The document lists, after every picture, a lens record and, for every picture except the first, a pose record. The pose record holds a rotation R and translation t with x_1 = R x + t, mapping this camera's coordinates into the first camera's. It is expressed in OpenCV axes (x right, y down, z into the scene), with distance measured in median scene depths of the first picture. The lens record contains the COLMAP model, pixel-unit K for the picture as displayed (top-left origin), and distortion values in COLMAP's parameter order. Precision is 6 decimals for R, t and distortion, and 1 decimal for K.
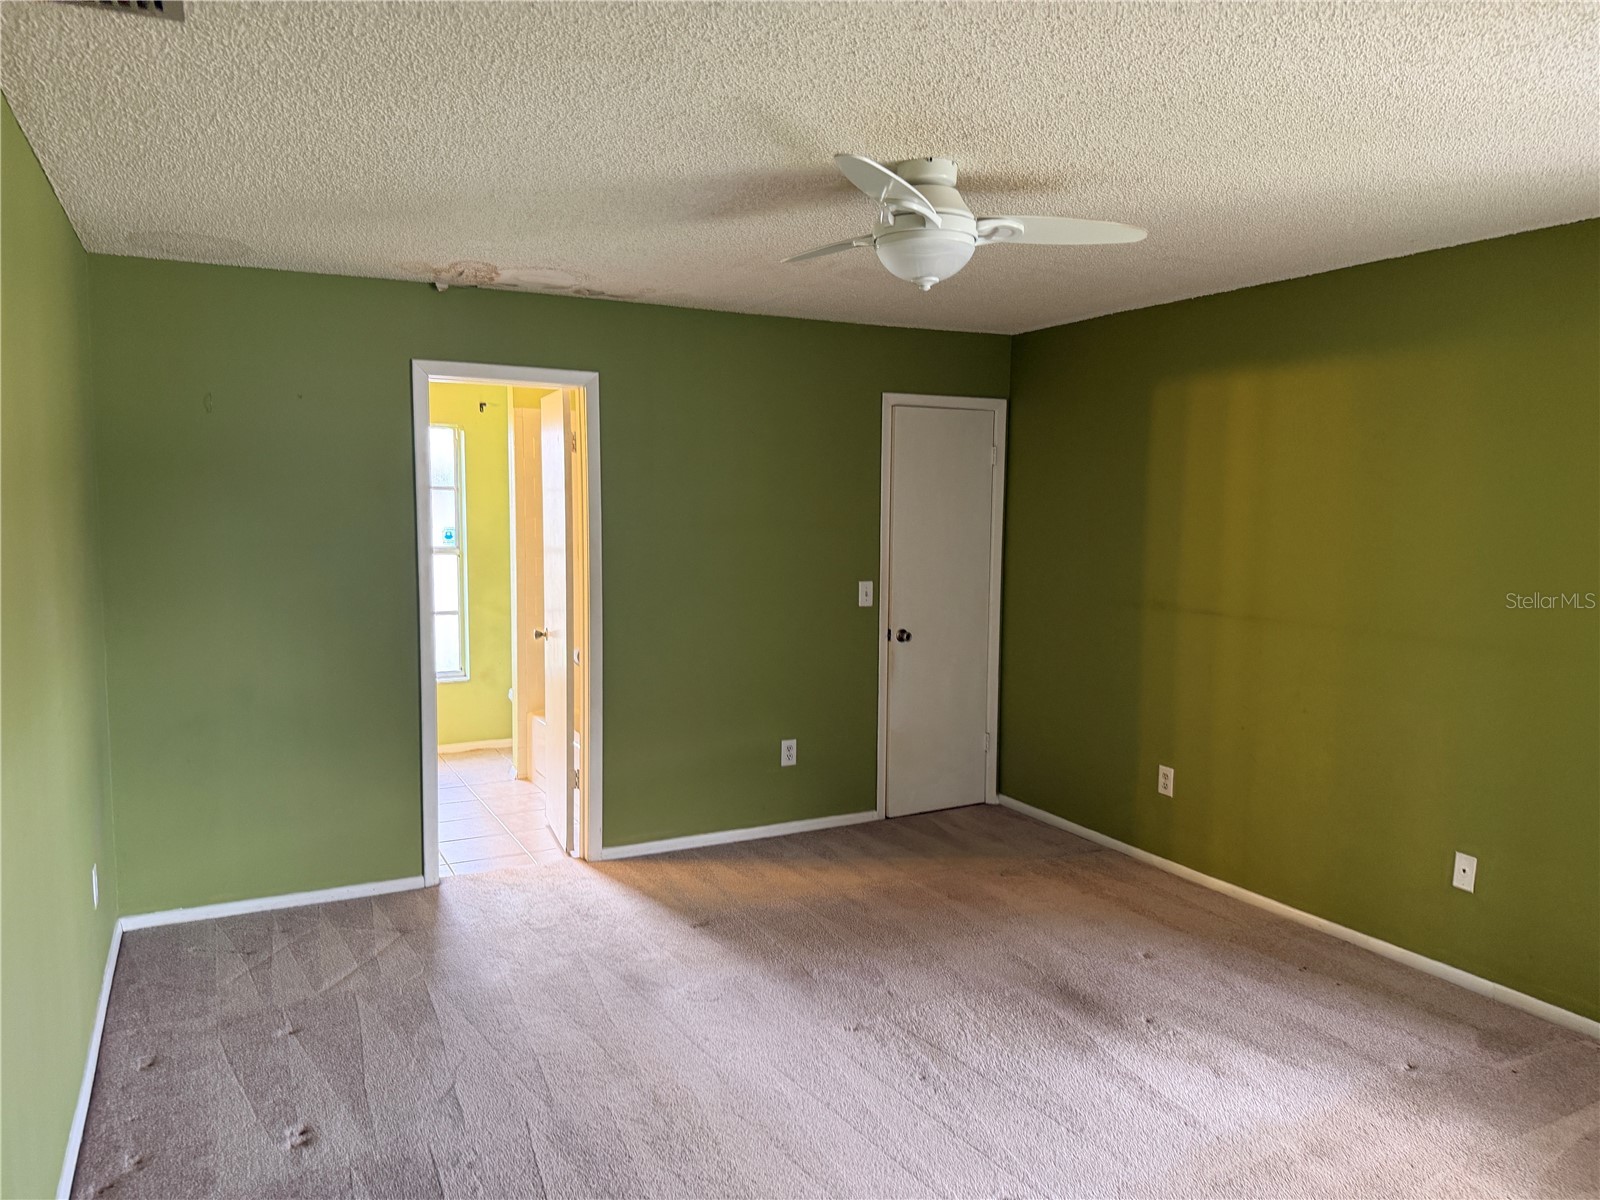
lens RADIAL K [[1136.2, 0, 783.2], [0, 1136.2, 599.7], [0, 0, 1]] dist [0.048333, -0.052234]
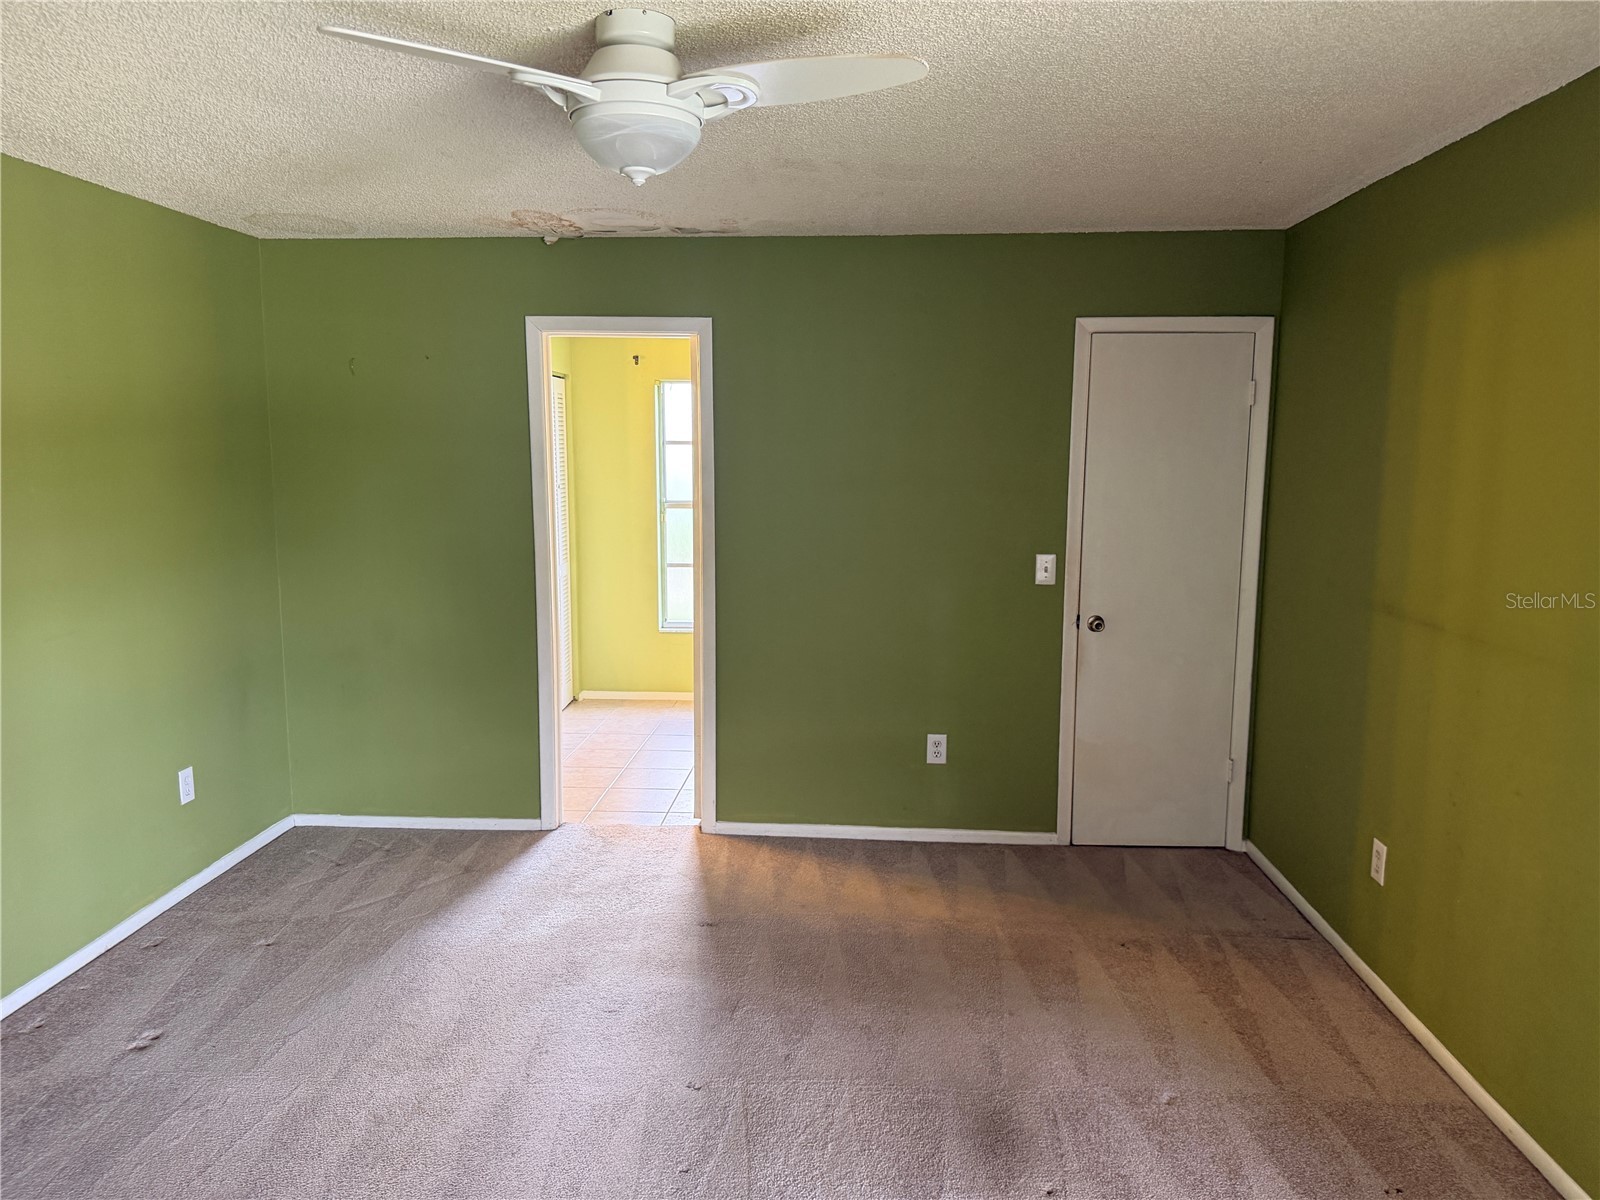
lens RADIAL K [[1136.2, 0, 789.5], [0, 1136.2, 594.2], [0, 0, 1]] dist [0.048333, -0.052234]
pose [[0.856770, 0.062435, -0.511906, 0.374987], [-0.043069, 0.997839, 0.049618, -0.022190], [0.513897, -0.020464, 0.857607, 0.226429]]
